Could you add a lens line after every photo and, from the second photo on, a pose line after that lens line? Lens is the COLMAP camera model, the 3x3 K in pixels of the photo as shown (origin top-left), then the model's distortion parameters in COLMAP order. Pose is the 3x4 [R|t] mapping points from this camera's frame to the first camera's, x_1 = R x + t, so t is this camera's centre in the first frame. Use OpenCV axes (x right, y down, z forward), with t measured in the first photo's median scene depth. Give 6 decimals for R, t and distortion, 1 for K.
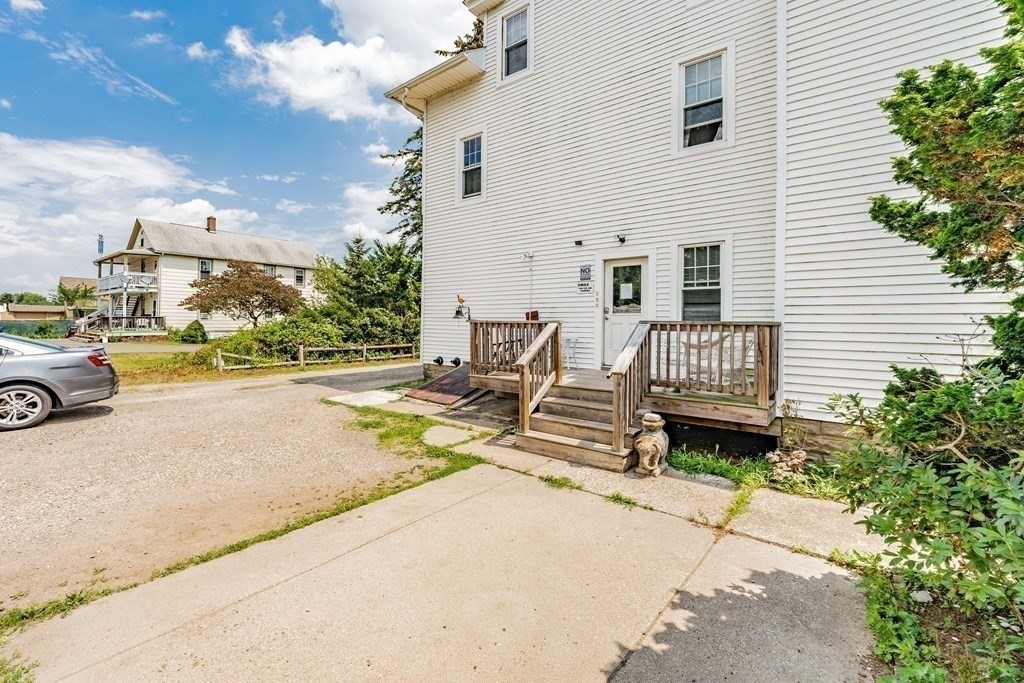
lens RADIAL K [[417.1, 0, 511.1], [0, 417.1, 321.3], [0, 0, 1]] dist [-0.000250, -0.000019]
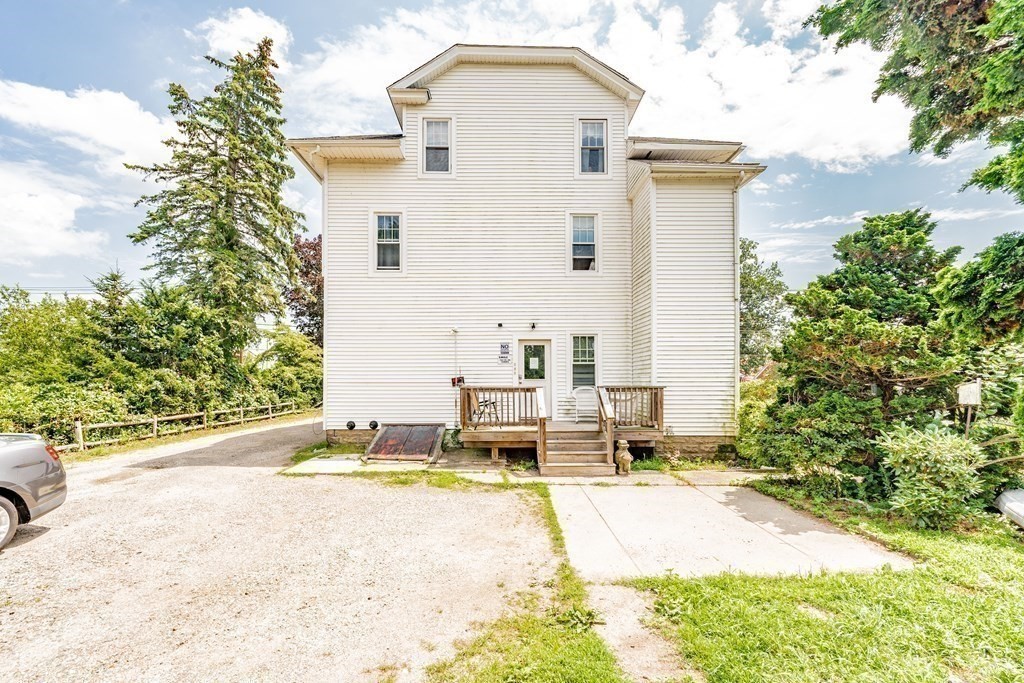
lens RADIAL K [[415.8, 0, 512.0], [0, 415.8, 378.6], [0, 0, 1]] dist [0.001060, 0.000097]
pose [[0.787670, -0.005057, 0.616076, -0.531068], [0.005629, 0.999984, 0.001011, -0.019070], [-0.616071, 0.002671, 0.787686, -0.039365]]
